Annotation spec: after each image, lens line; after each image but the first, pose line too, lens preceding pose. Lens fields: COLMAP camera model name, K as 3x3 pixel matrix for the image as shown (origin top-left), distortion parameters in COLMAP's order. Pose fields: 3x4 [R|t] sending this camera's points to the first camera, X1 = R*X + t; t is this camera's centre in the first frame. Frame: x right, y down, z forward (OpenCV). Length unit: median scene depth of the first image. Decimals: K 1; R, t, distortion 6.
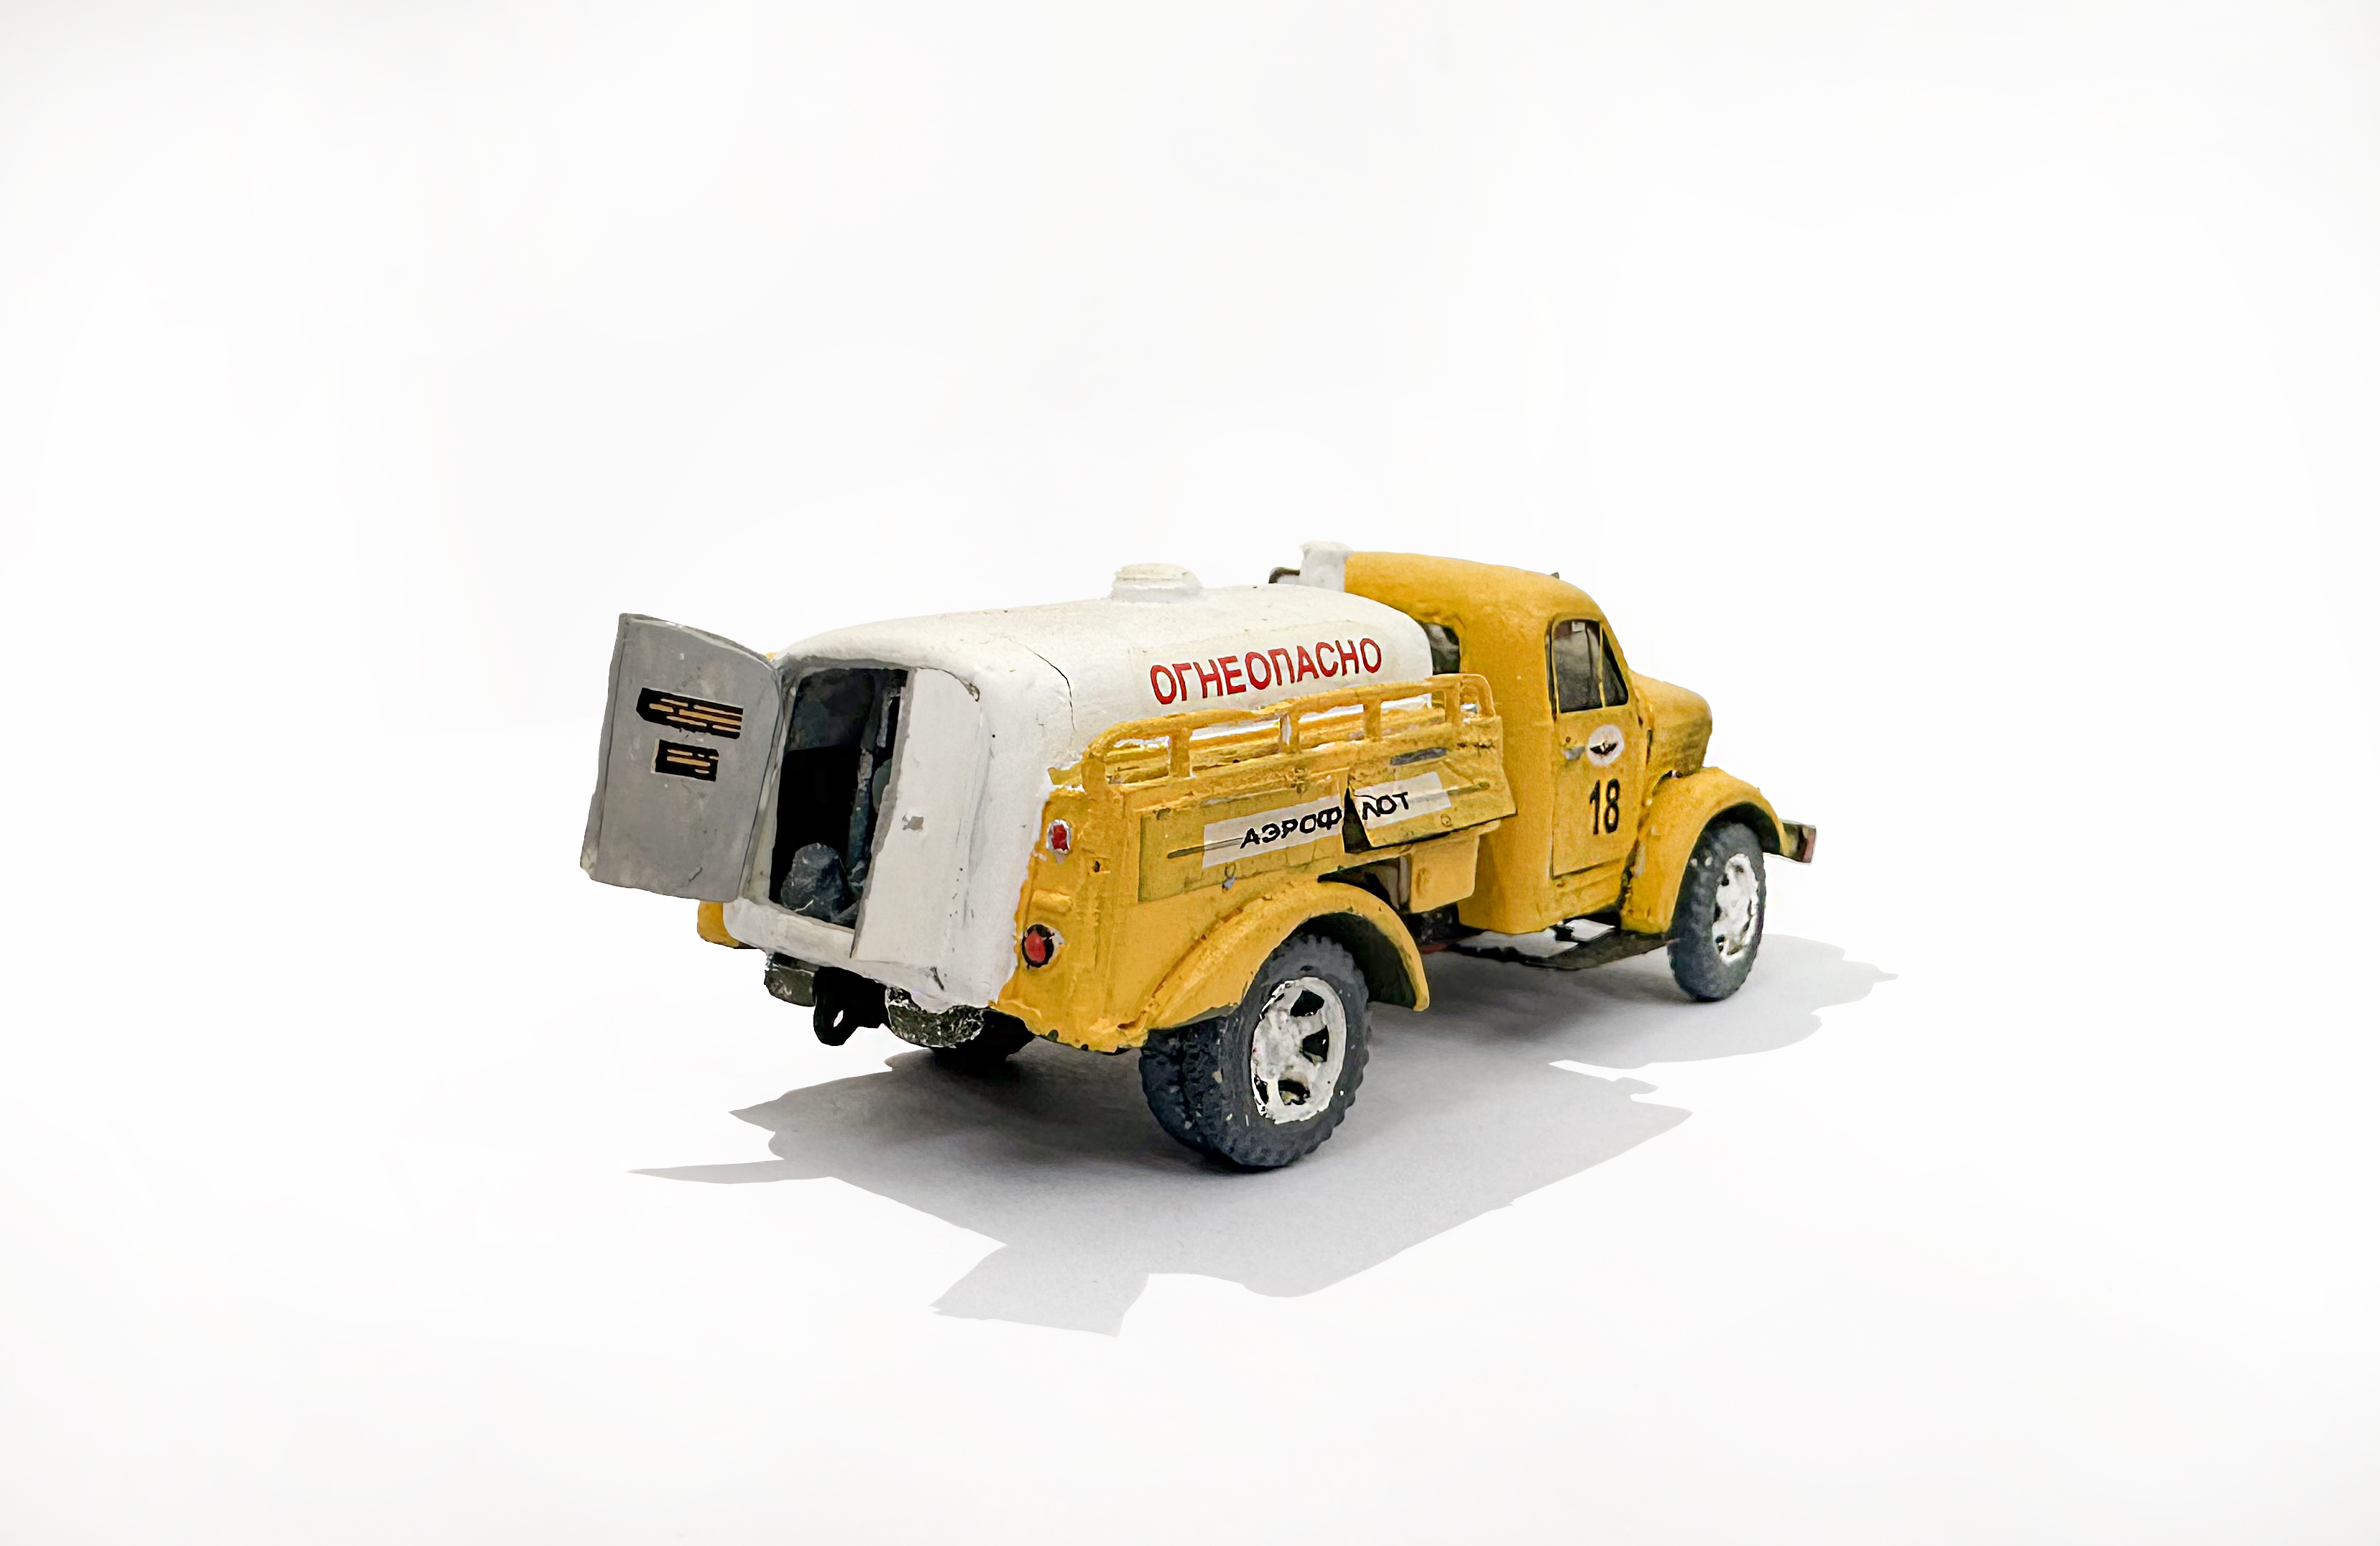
lens RADIAL K [[1711.2, 0, 1191.6], [0, 1711.2, 765.6], [0, 0, 1]] dist [0.001217, 0.000140]
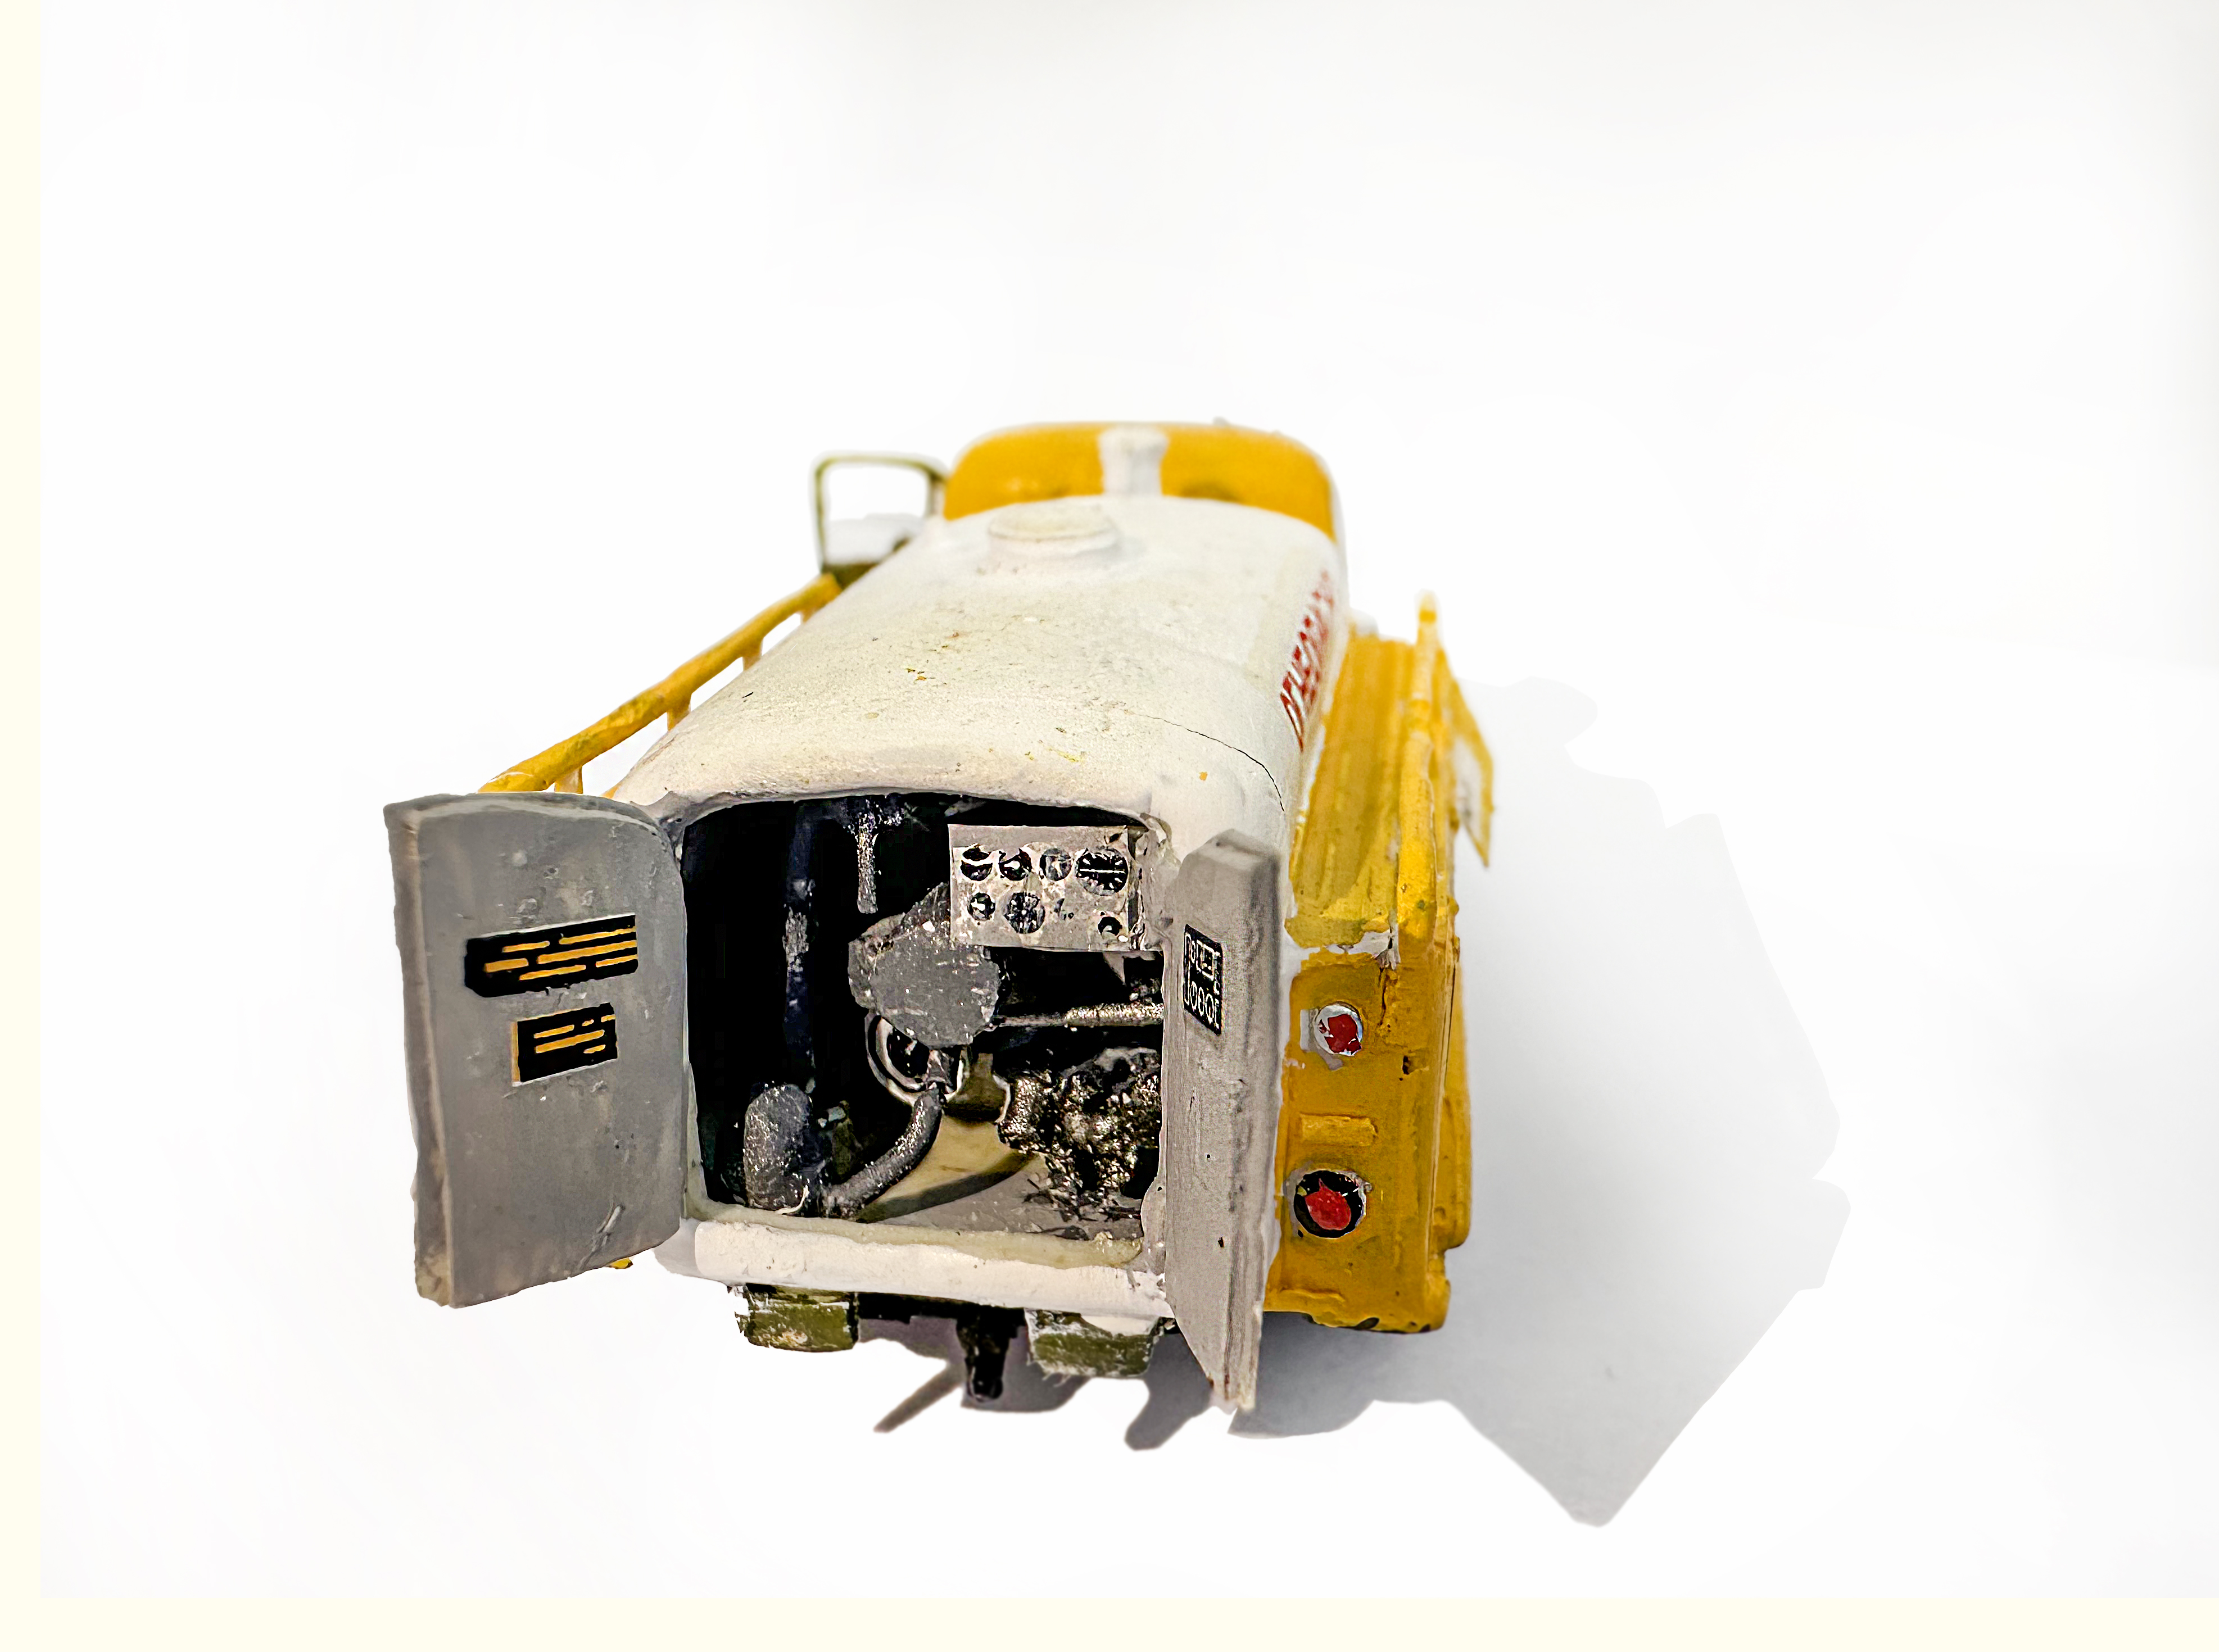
lens RADIAL K [[1536.8, 0, 1108.7], [0, 1536.8, 836.5], [0, 0, 1]] dist [-0.040067, -0.001364]
pose [[0.882532, -0.229506, 0.410444, -0.328696], [0.147365, 0.963829, 0.222077, -0.146067], [-0.446565, -0.135505, 0.884431, 0.514623]]
